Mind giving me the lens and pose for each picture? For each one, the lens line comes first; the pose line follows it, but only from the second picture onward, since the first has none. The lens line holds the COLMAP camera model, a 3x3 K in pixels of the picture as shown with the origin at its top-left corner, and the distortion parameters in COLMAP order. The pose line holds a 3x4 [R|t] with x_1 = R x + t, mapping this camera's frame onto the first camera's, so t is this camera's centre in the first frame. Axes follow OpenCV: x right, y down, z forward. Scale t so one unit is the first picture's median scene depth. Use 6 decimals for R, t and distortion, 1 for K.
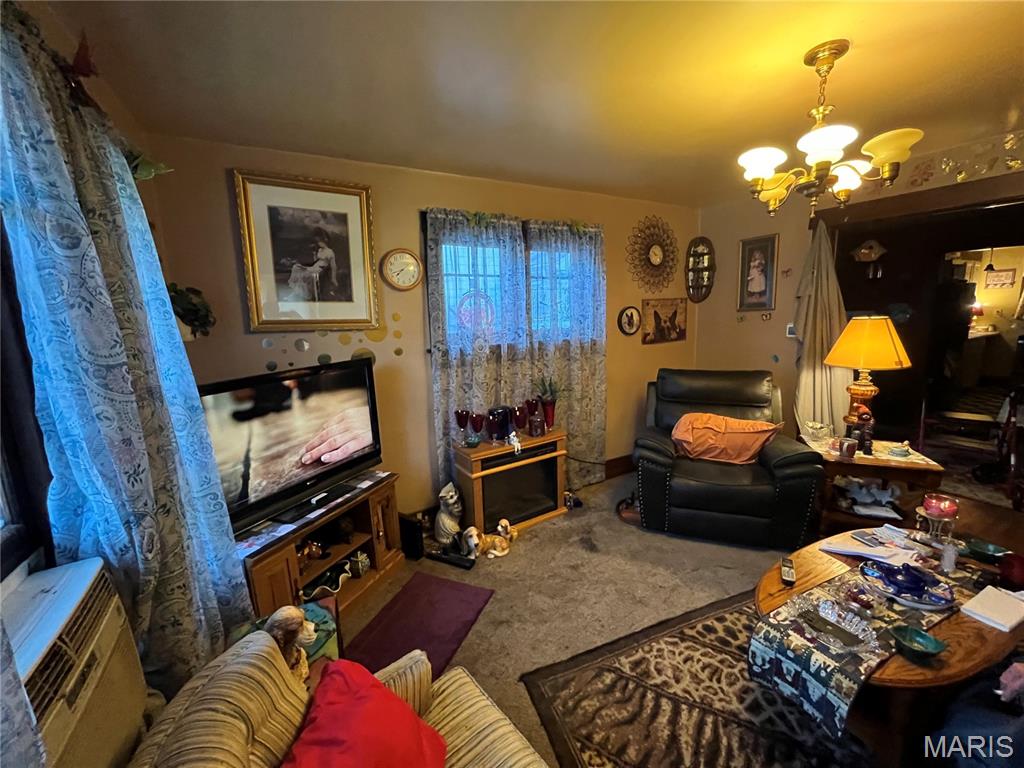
lens RADIAL K [[412.8, 0, 510.3], [0, 412.8, 383.3], [0, 0, 1]] dist [-0.003408, 0.000203]
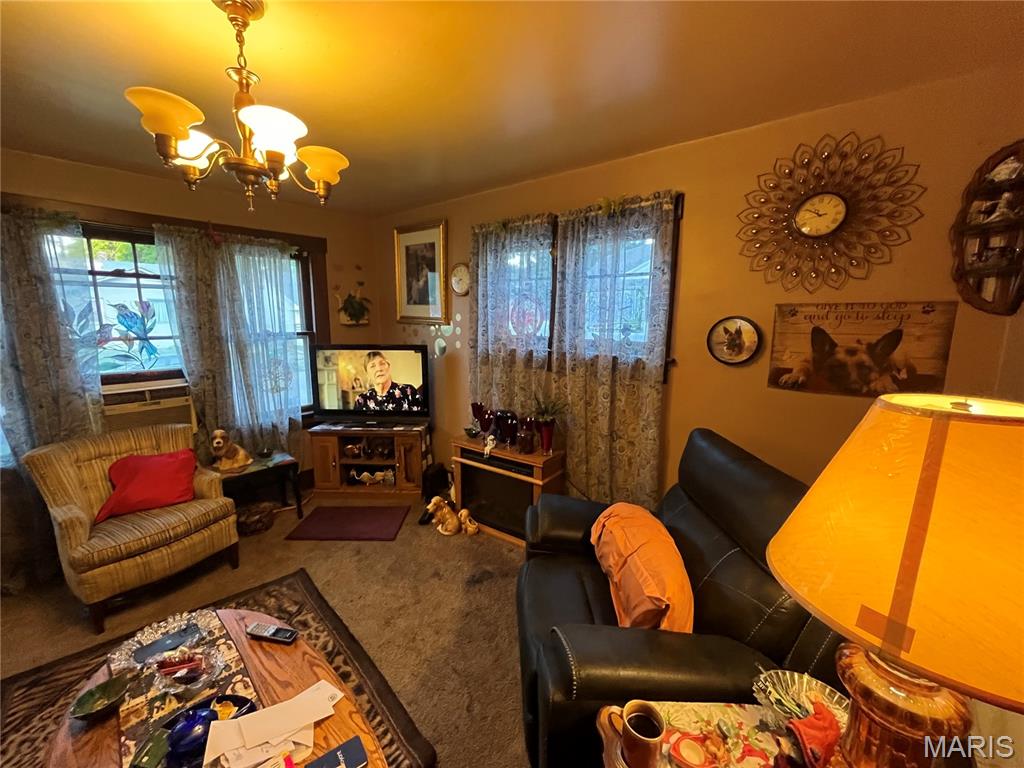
lens RADIAL K [[412.8, 0, 510.3], [0, 412.8, 383.3], [0, 0, 1]] dist [-0.003408, 0.000203]
pose [[0.365646, 0.186038, -0.911972, 0.883517], [-0.178708, 0.975623, 0.127371, -0.137680], [0.913437, 0.116404, 0.389979, 0.611446]]
